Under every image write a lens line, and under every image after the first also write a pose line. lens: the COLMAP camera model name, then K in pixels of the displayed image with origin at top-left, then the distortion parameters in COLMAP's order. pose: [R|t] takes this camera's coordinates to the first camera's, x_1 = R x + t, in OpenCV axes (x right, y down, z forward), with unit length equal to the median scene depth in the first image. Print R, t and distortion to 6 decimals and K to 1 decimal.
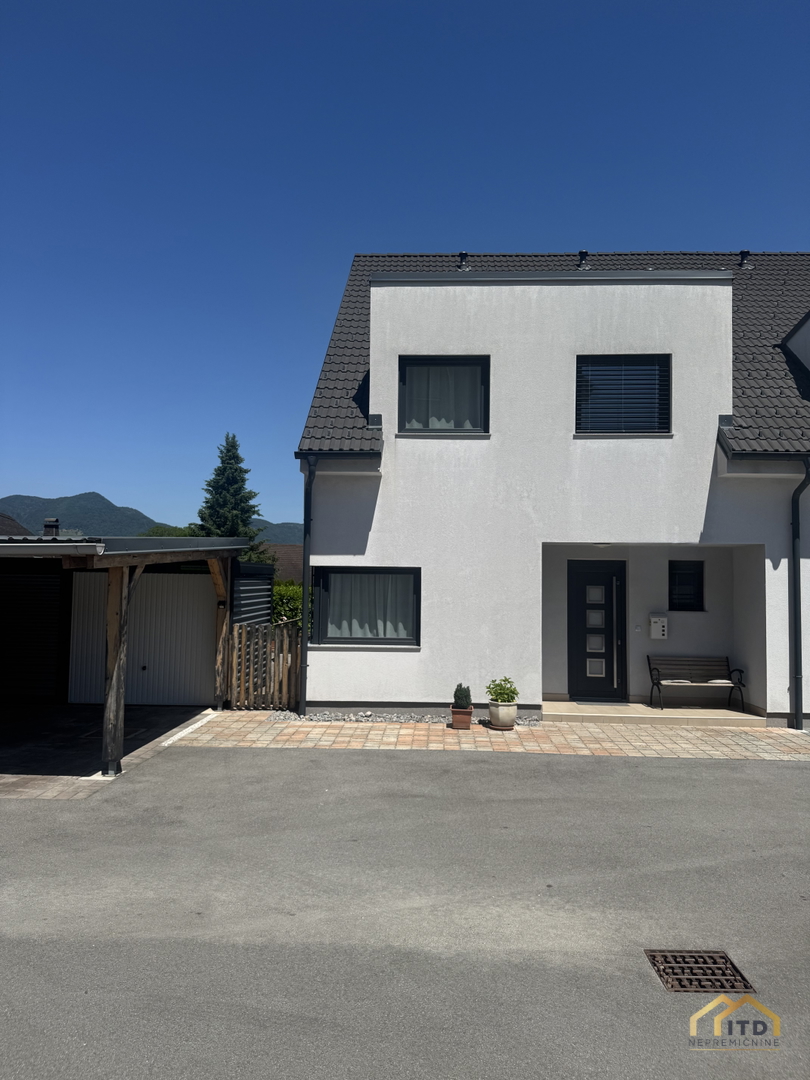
lens RADIAL K [[754.4, 0, 405.5], [0, 754.4, 548.1], [0, 0, 1]] dist [0.044091, -0.047455]
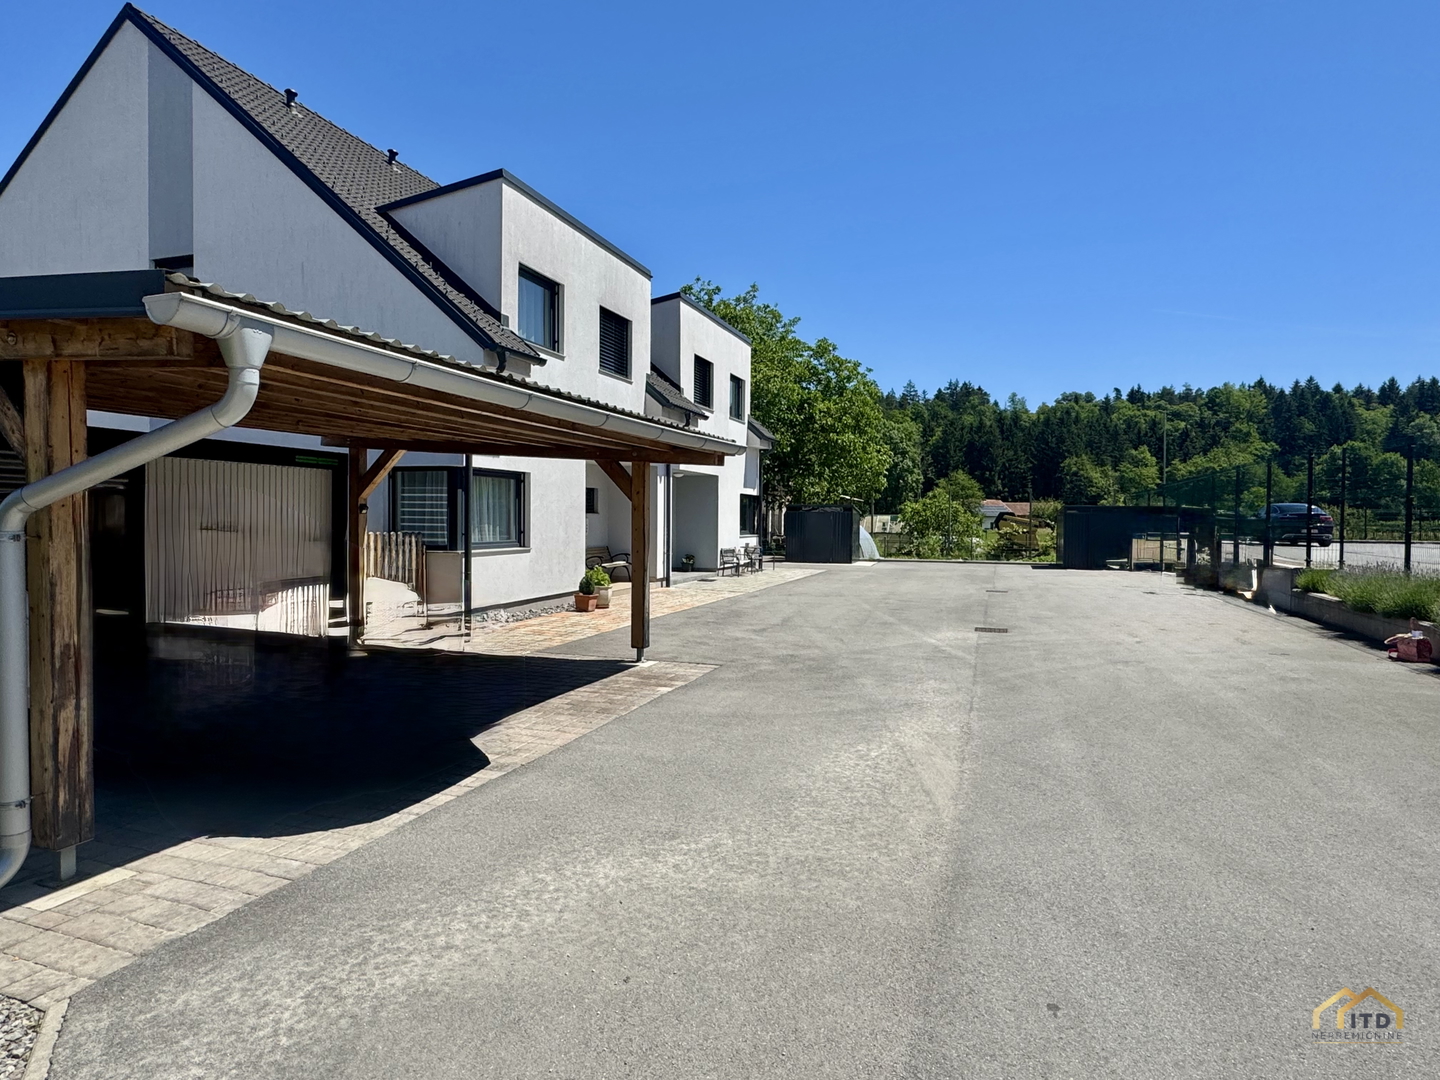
lens RADIAL K [[850.8, 0, 728.6], [0, 850.8, 529.2], [0, 0, 1]] dist [-0.012837, 0.003744]
pose [[0.254002, -0.024887, 0.966883, -1.051910], [-0.059726, 0.997357, 0.041362, 0.038677], [-0.965358, -0.068254, 0.251845, 0.422825]]
